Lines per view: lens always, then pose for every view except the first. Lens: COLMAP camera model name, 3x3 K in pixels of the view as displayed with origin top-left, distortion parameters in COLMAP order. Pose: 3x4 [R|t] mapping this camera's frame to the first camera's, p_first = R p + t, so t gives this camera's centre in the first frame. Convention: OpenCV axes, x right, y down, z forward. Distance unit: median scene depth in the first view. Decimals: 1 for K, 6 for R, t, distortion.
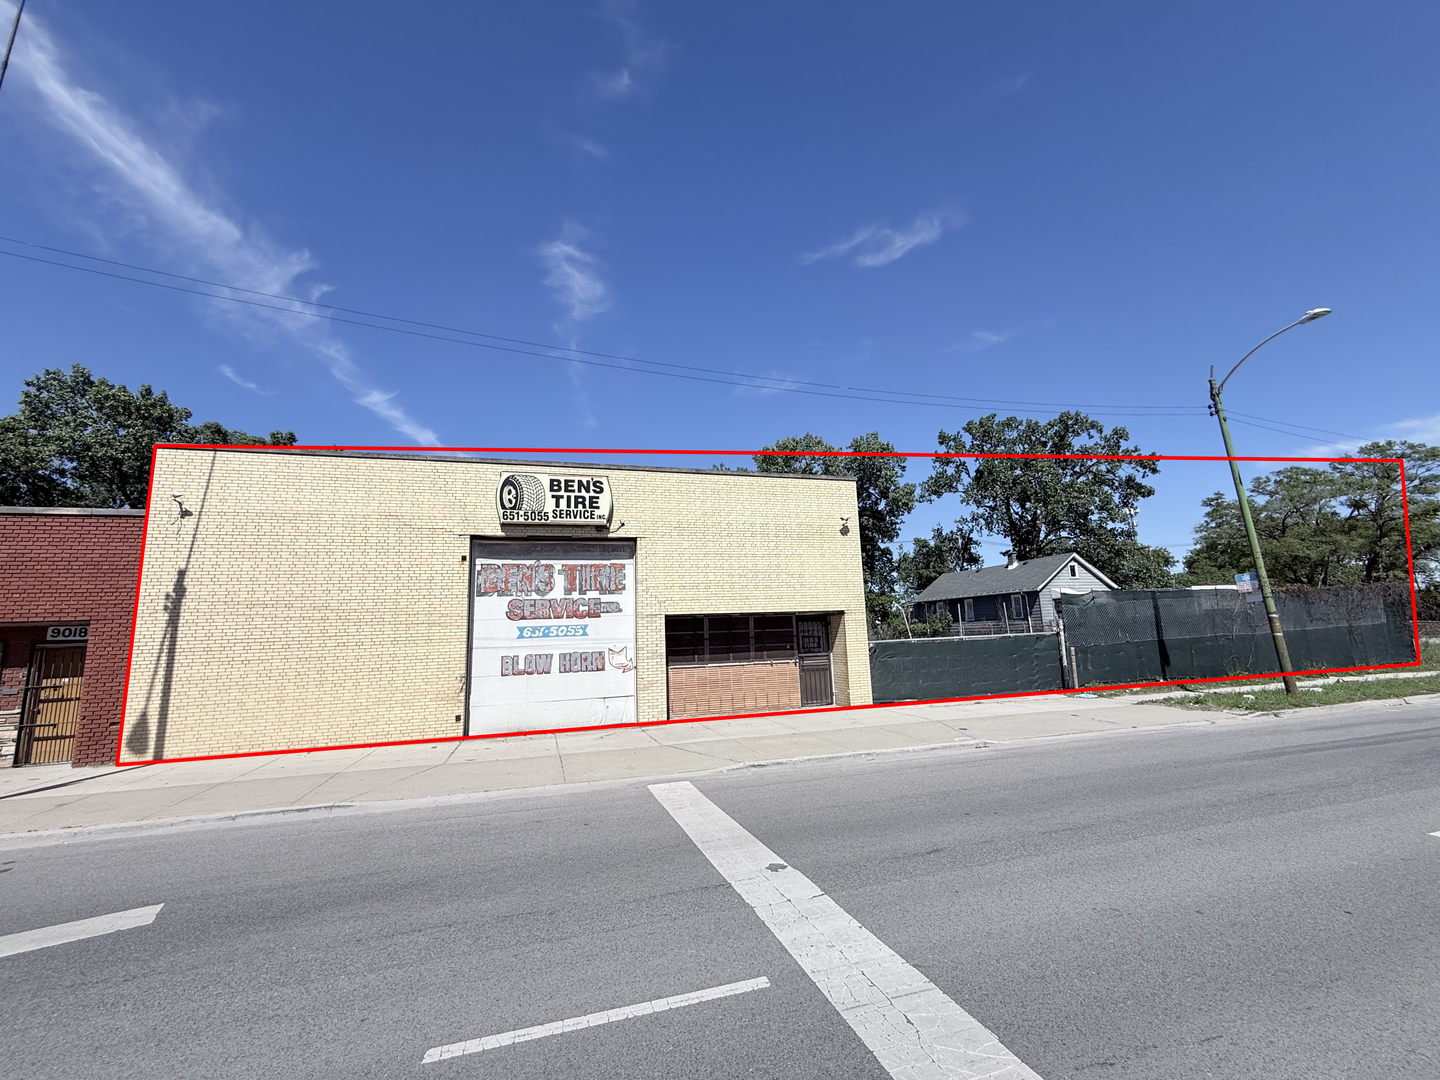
lens RADIAL K [[576.7, 0, 715.2], [0, 576.7, 539.0], [0, 0, 1]] dist [-0.002649, -0.000428]
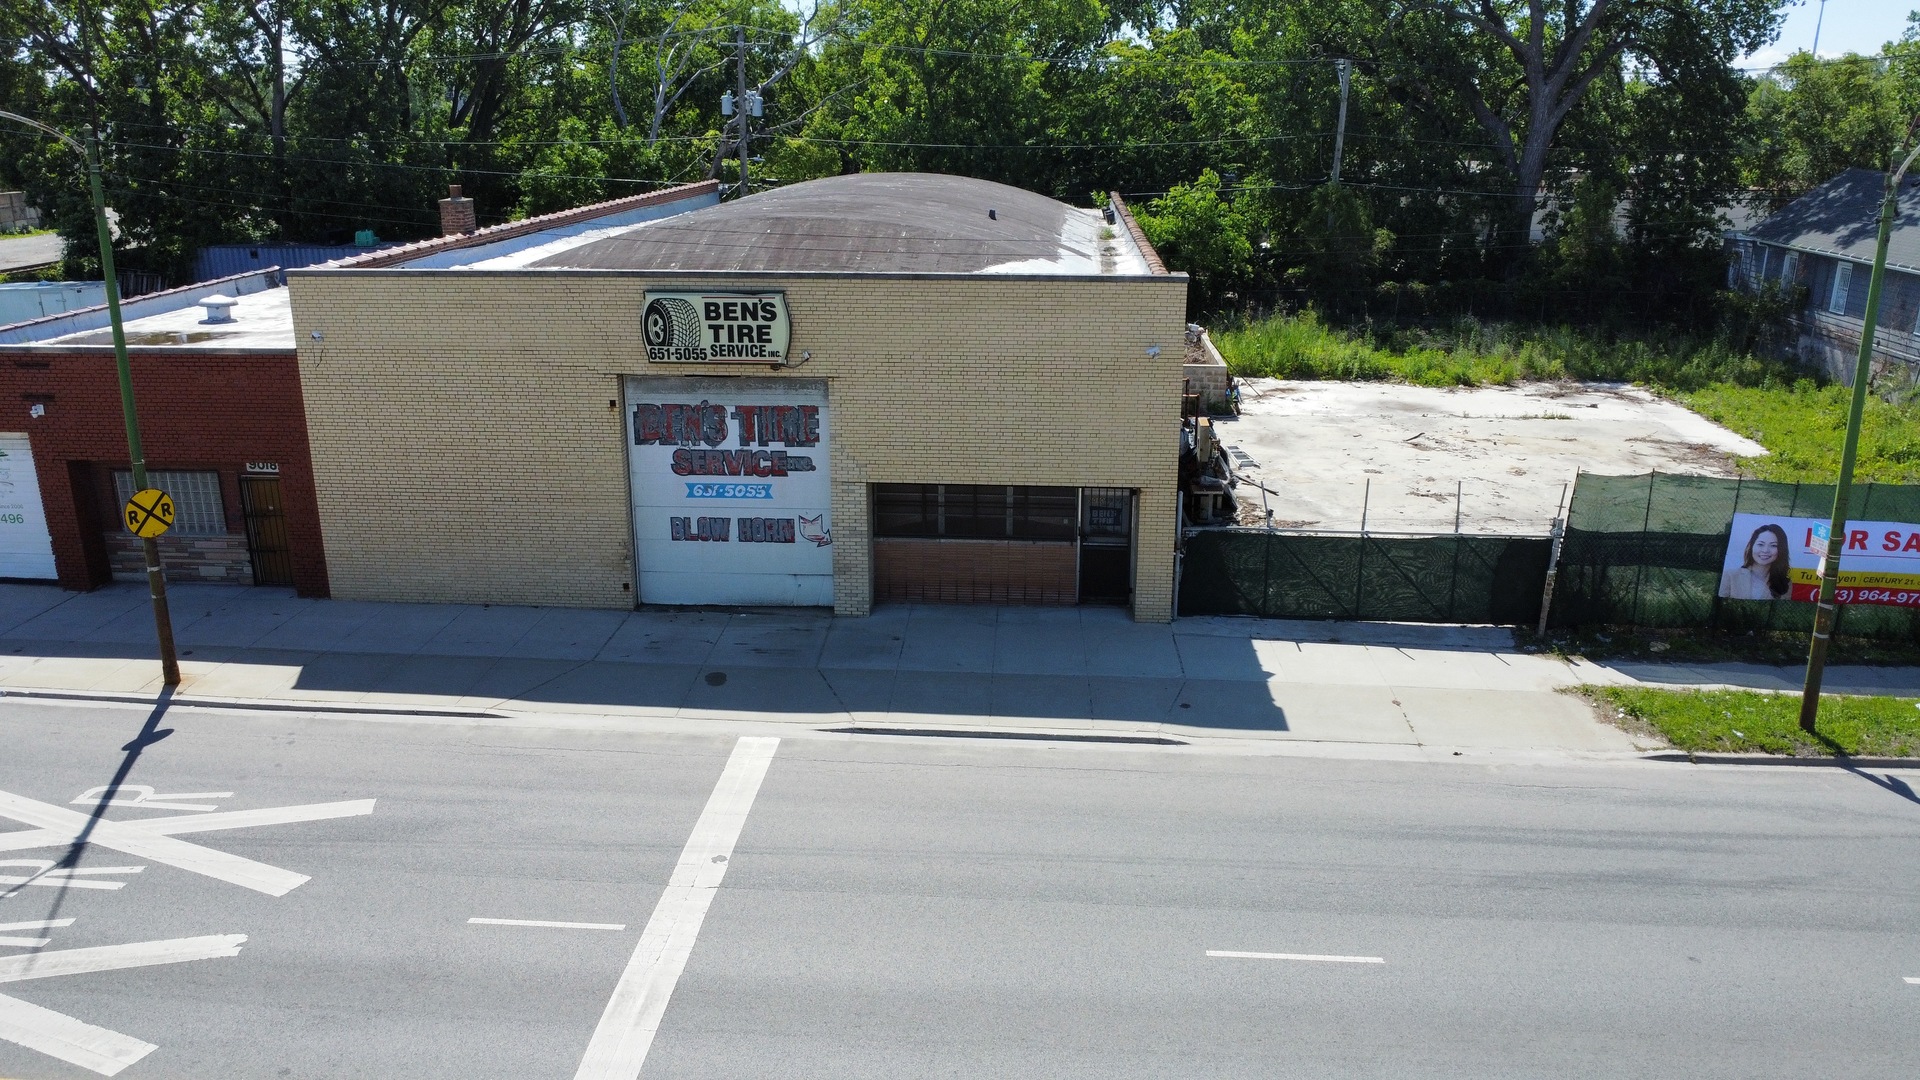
lens RADIAL K [[1396.0, 0, 902.6], [0, 1396.0, 537.5], [0, 0, 1]] dist [-0.005453, -0.000442]
pose [[0.927404, 0.134938, -0.348874, 0.590134], [0.038287, 0.893525, 0.447377, -0.604907], [0.372096, -0.428257, 0.823493, -0.482284]]
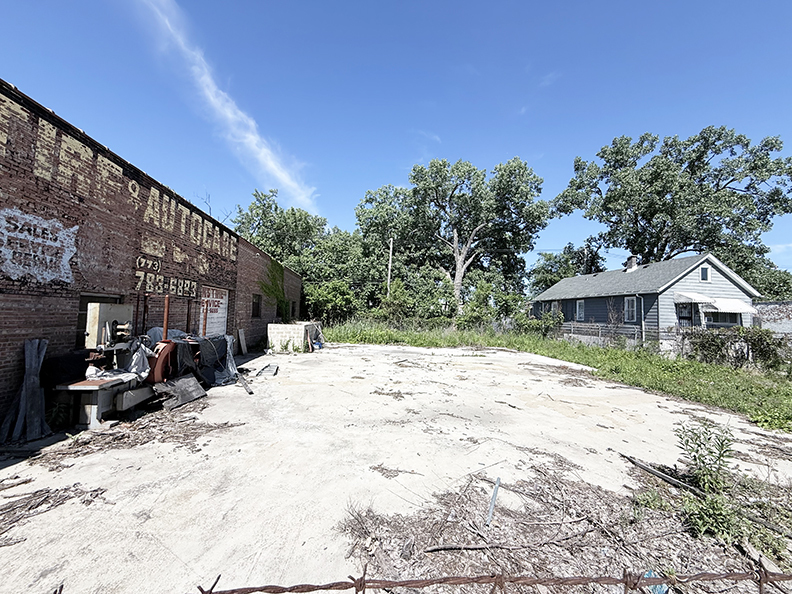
lens RADIAL K [[315.7, 0, 393.4], [0, 315.7, 296.1], [0, 0, 1]] dist [-0.000589, -0.000281]
pose [[0.982259, 0.062751, -0.176720, 0.683782], [-0.044148, 0.993246, 0.107302, 0.168769], [0.182259, -0.097597, 0.978395, 1.247927]]
